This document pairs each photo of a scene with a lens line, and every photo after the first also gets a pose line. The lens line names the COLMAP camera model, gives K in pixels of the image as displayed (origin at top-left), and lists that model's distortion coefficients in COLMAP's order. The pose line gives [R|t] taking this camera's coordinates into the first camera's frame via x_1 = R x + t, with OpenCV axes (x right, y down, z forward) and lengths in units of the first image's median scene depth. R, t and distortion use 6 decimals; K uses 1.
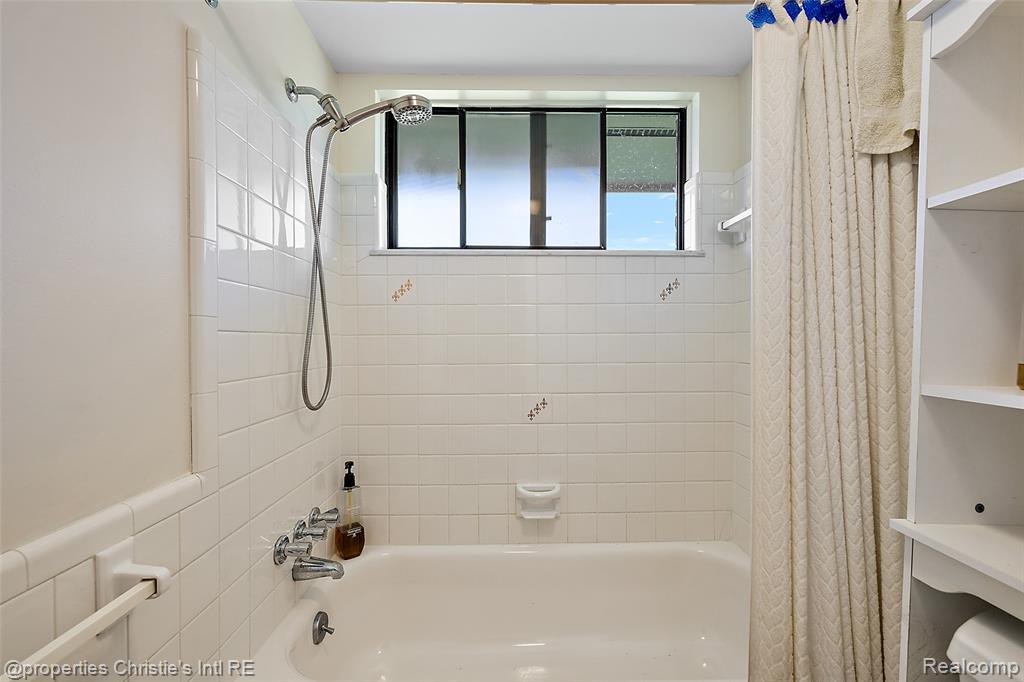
lens RADIAL K [[429.6, 0, 512.0], [0, 429.6, 341.0], [0, 0, 1]] dist [-0.001713, -0.000036]
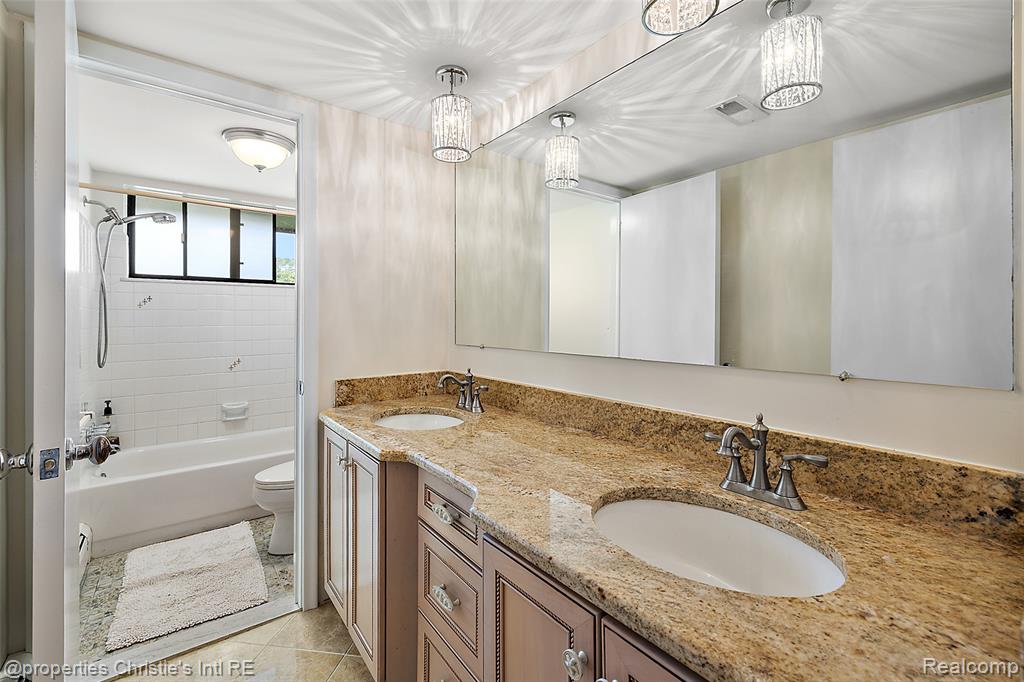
lens RADIAL K [[444.3, 0, 509.8], [0, 444.3, 323.3], [0, 0, 1]] dist [-0.003316, -0.000346]
pose [[0.818373, -0.001231, 0.574686, -0.075472], [0.003653, 0.999989, -0.003060, -0.017702], [-0.574676, 0.004603, 0.818368, -1.356060]]
